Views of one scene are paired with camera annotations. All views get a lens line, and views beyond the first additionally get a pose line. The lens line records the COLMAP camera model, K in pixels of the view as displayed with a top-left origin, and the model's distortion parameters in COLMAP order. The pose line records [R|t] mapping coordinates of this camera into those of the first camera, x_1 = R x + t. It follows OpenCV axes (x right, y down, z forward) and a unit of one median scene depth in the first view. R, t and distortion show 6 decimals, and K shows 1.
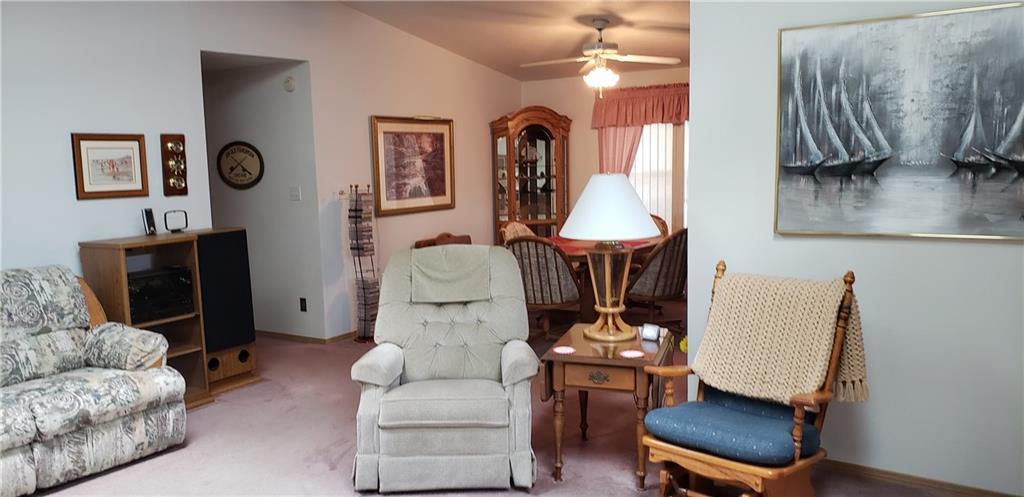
lens RADIAL K [[767.7, 0, 509.8], [0, 767.7, 274.8], [0, 0, 1]] dist [-0.034287, -0.001140]
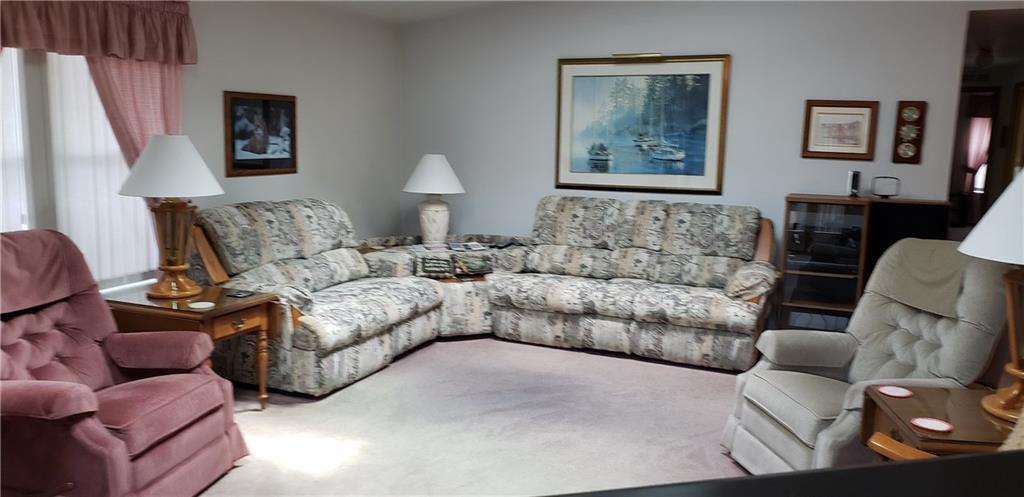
lens RADIAL K [[767.7, 0, 509.8], [0, 767.7, 274.8], [0, 0, 1]] dist [-0.034287, -0.001140]
pose [[0.157849, 0.211007, -0.964655, 0.499897], [-0.169193, 0.968235, 0.184105, -0.061020], [0.972860, 0.134152, 0.188536, 0.346977]]
